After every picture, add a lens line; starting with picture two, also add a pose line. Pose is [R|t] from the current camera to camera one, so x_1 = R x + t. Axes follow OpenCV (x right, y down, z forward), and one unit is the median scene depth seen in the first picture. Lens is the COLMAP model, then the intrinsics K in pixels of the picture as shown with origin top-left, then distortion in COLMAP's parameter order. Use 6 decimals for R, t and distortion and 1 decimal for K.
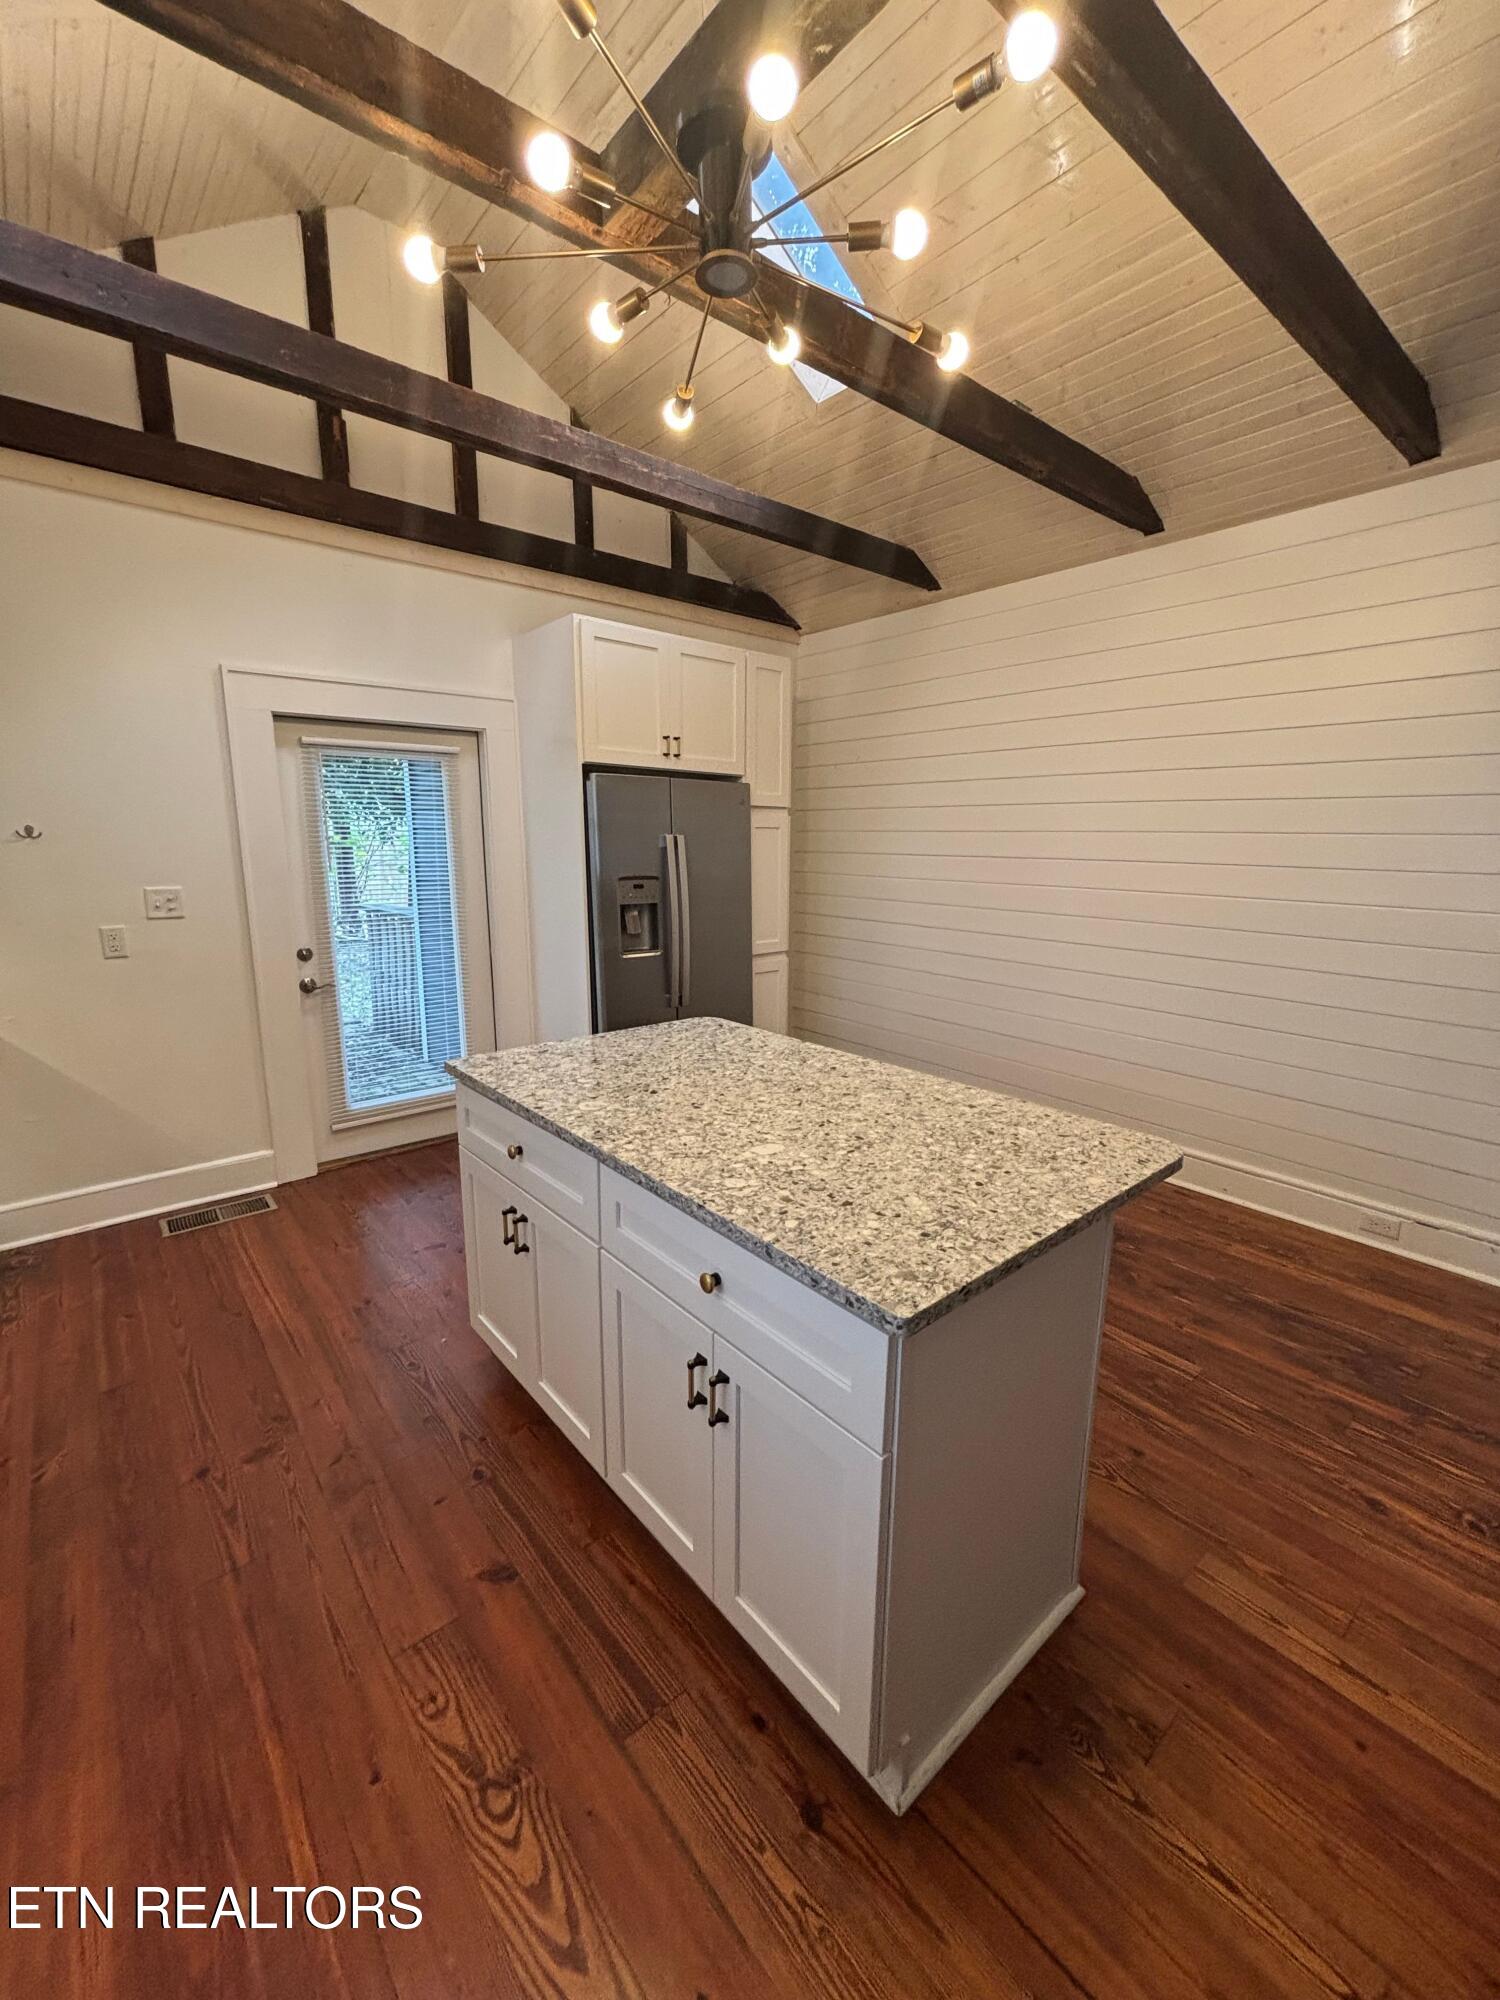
lens RADIAL K [[804.5, 0, 755.8], [0, 804.5, 992.7], [0, 0, 1]] dist [0.009080, -0.000245]
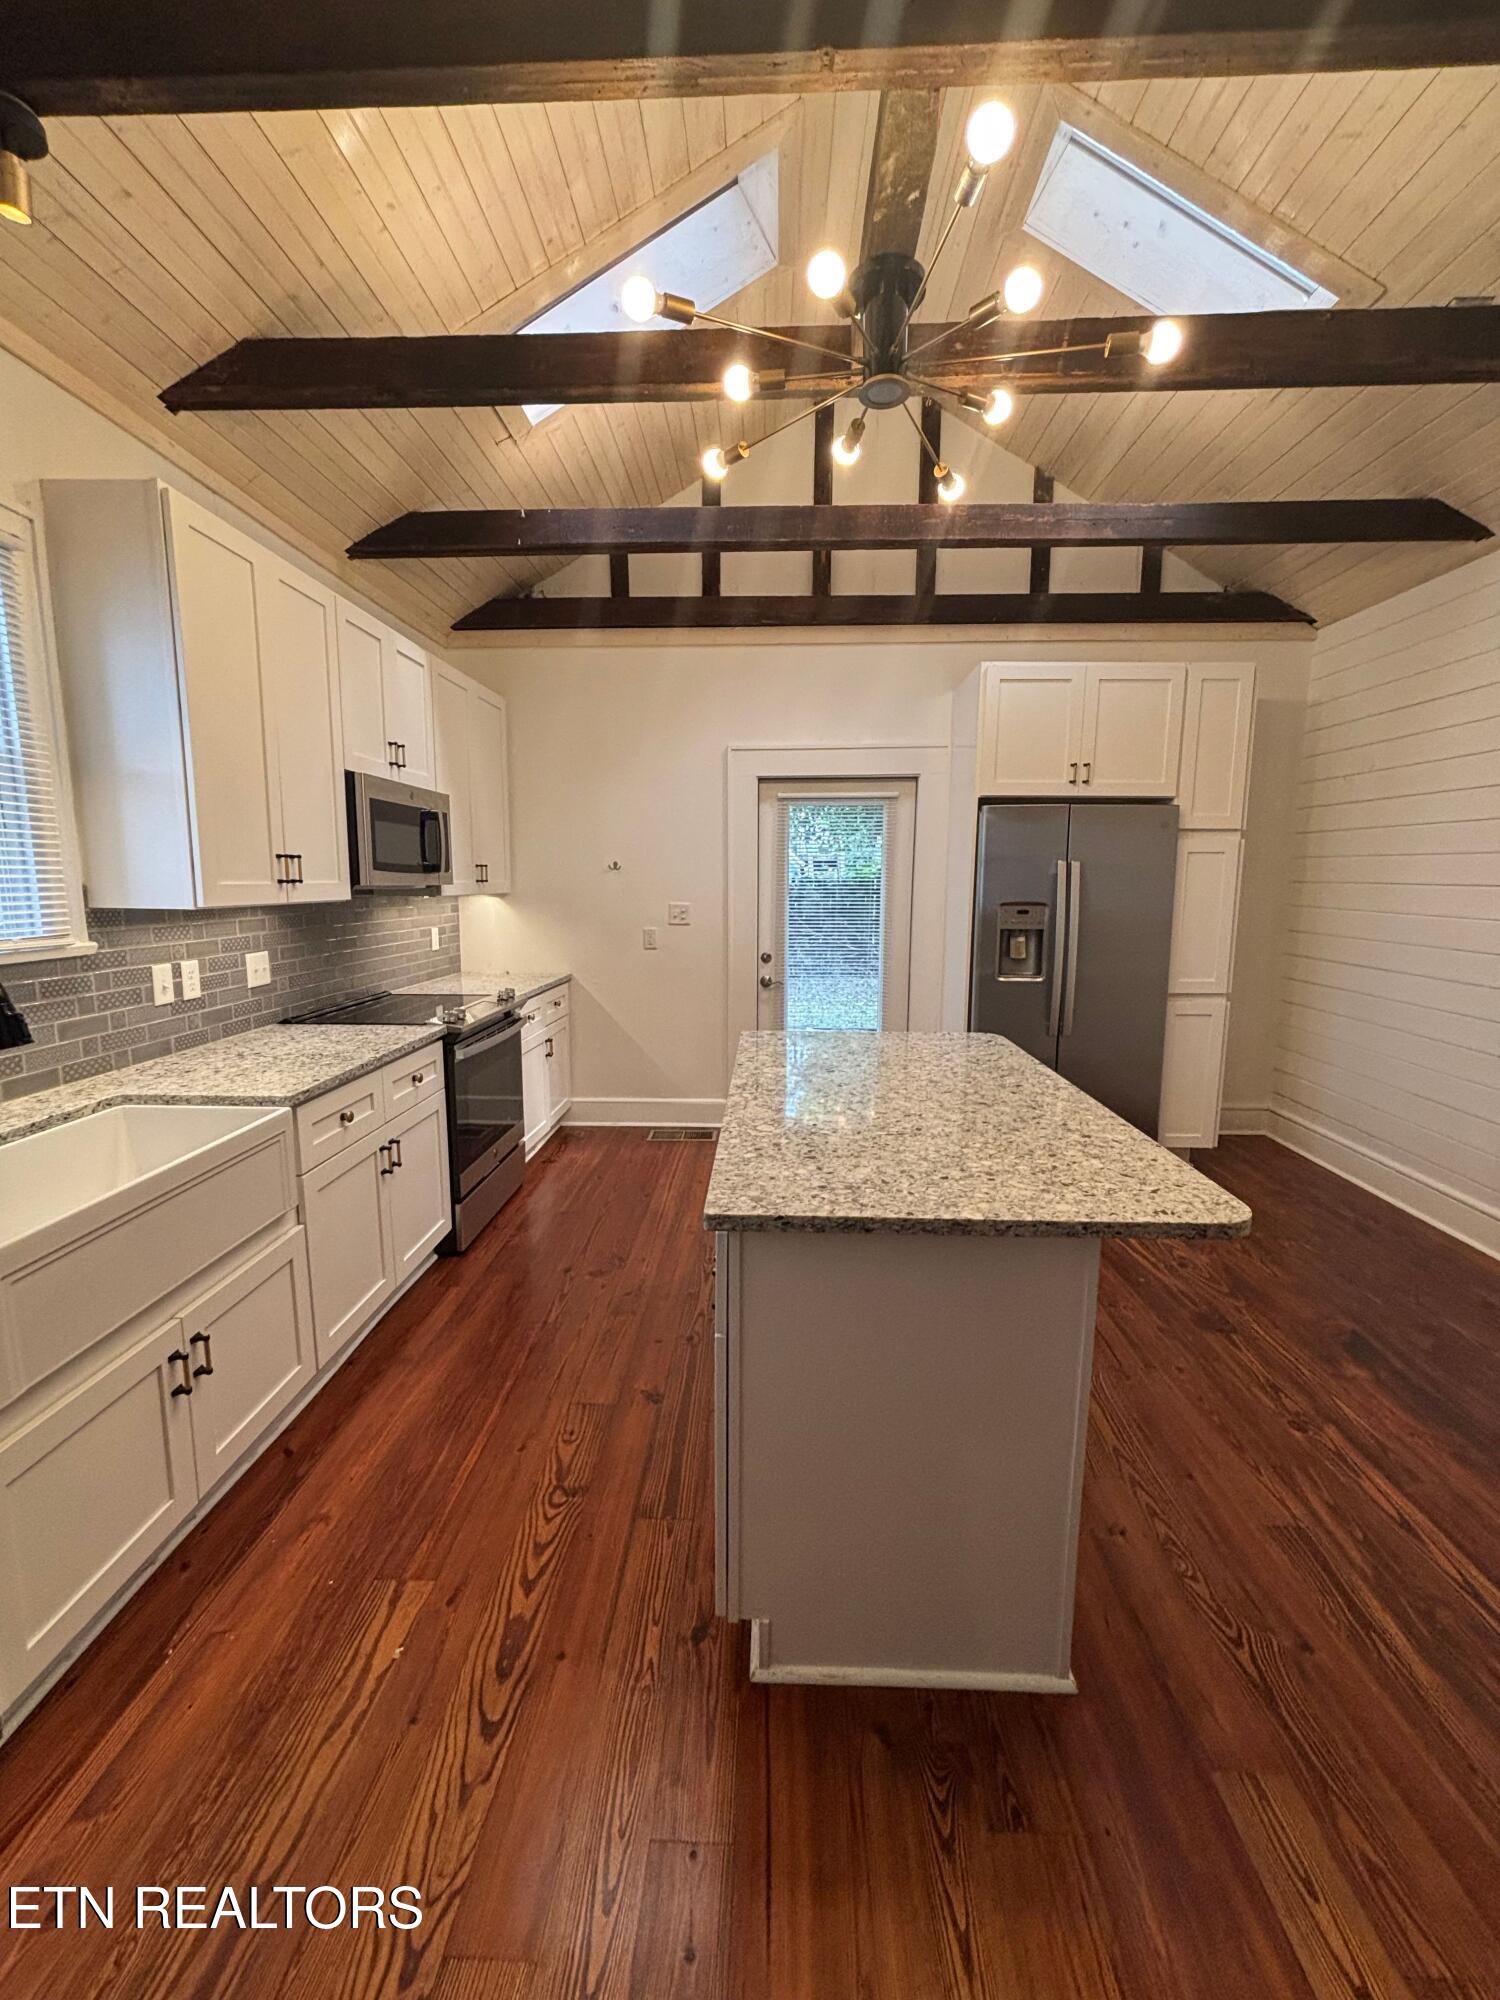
lens RADIAL K [[818.6, 0, 750.3], [0, 818.6, 977.6], [0, 0, 1]] dist [0.001760, -0.000186]
pose [[0.735080, 0.079122, -0.673348, 0.607274], [-0.124603, 0.992016, -0.019460, 0.026278], [0.666432, 0.098206, 0.739070, 0.023723]]
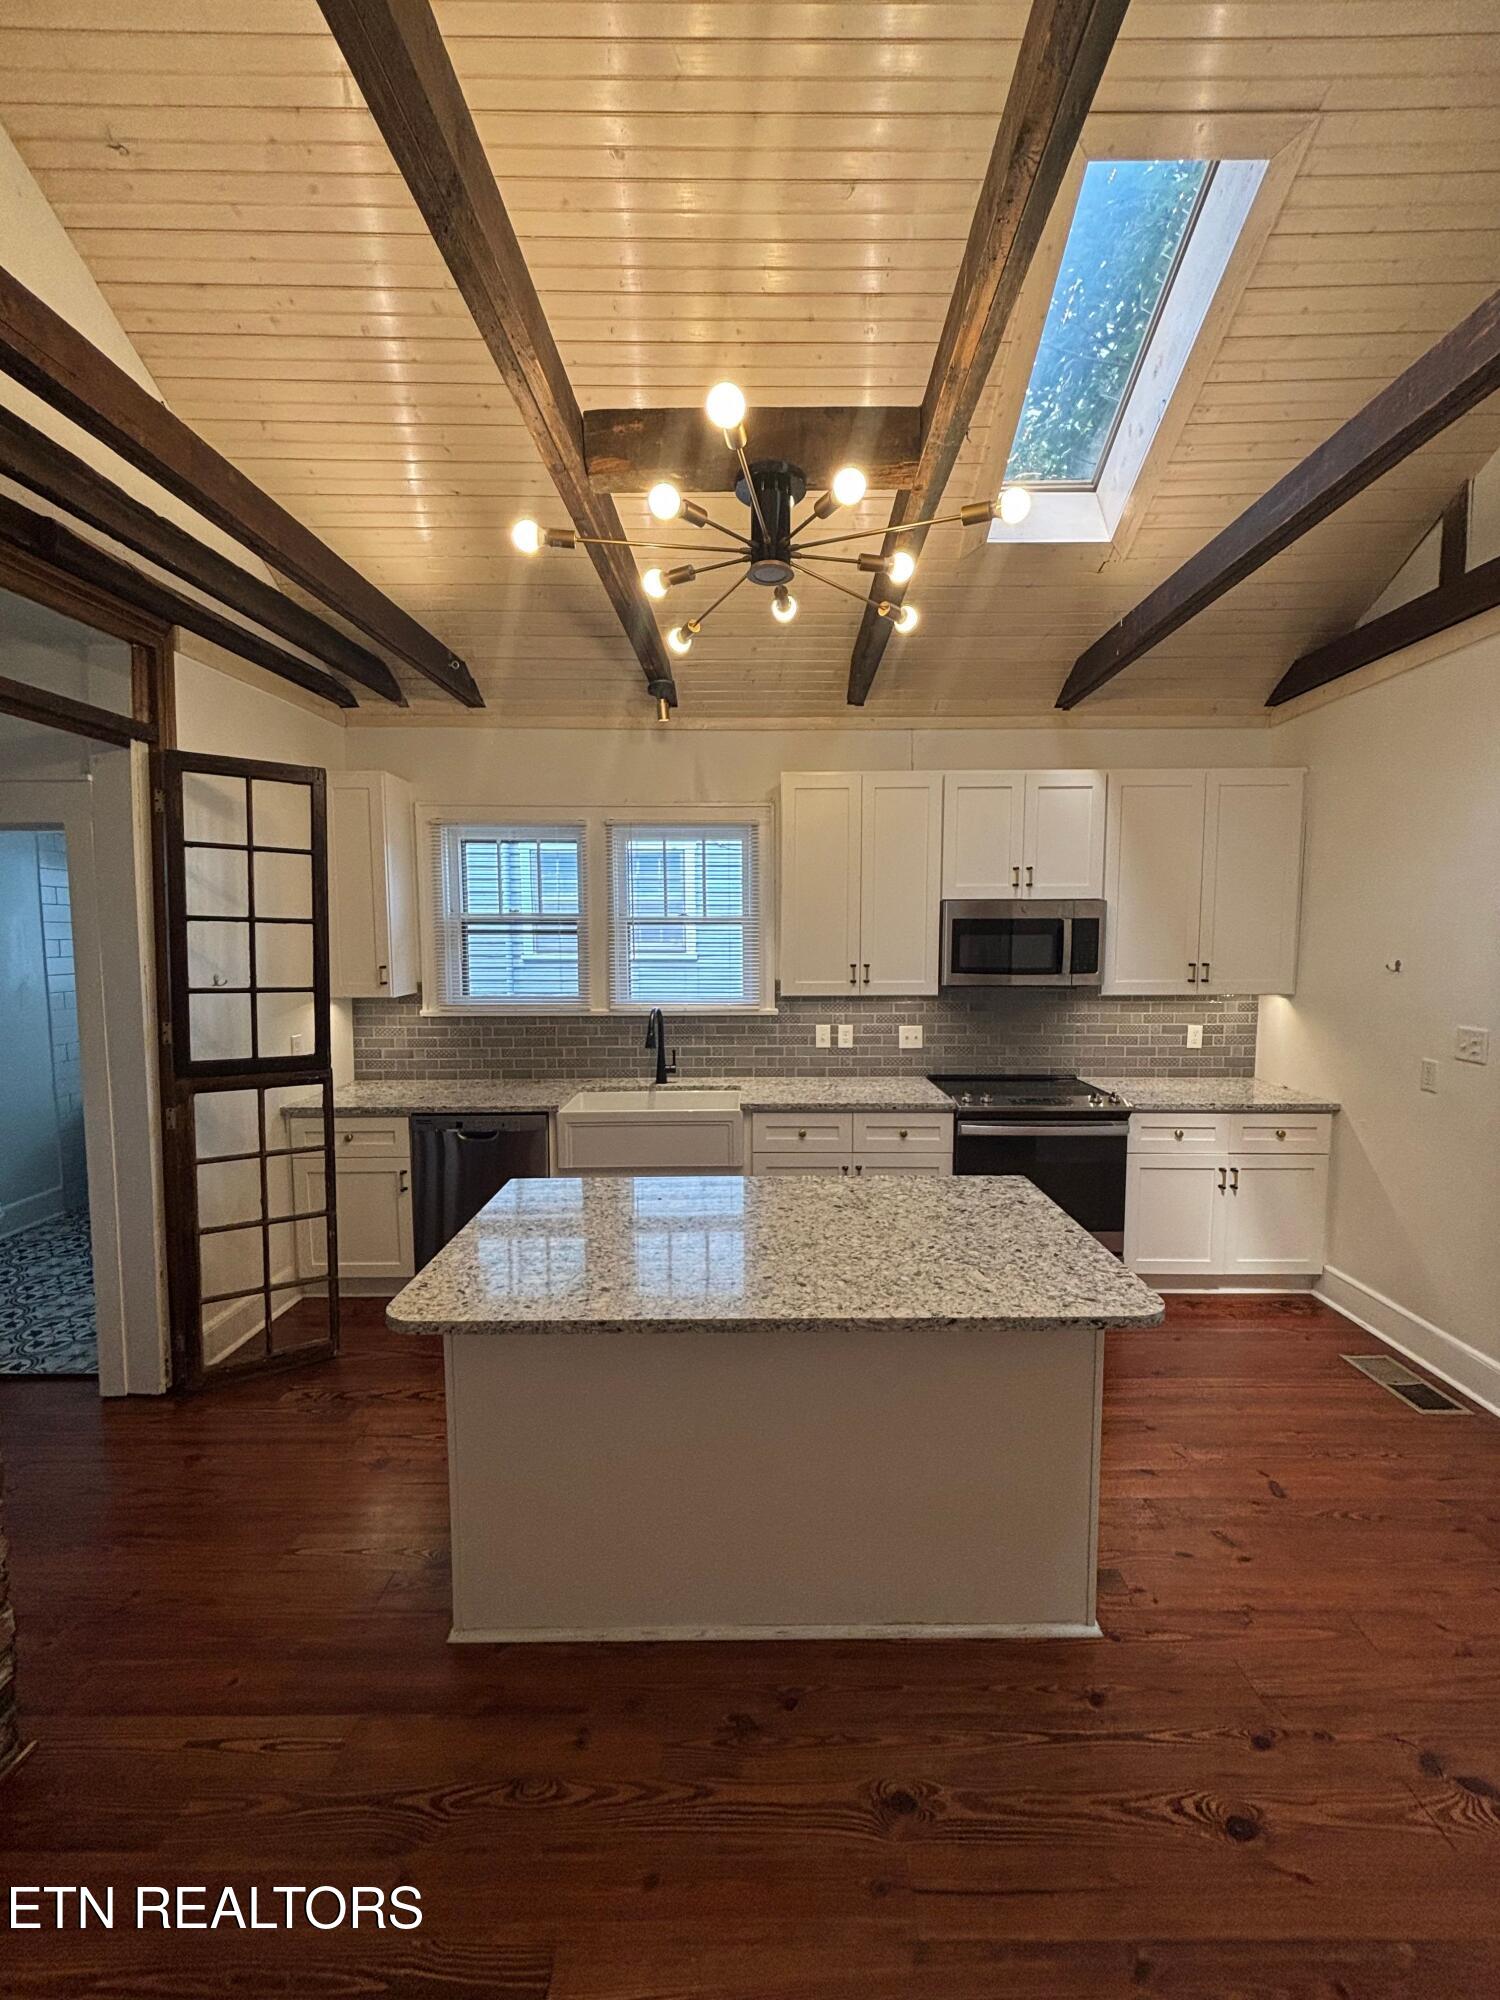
lens RADIAL K [[805.5, 0, 748.8], [0, 805.5, 1002.0], [0, 0, 1]] dist [-0.005473, -0.000221]
pose [[-0.661359, 0.060279, -0.747644, 0.832892], [-0.137186, 0.970231, 0.199578, -0.387503], [0.737418, 0.234559, -0.633401, 1.635605]]
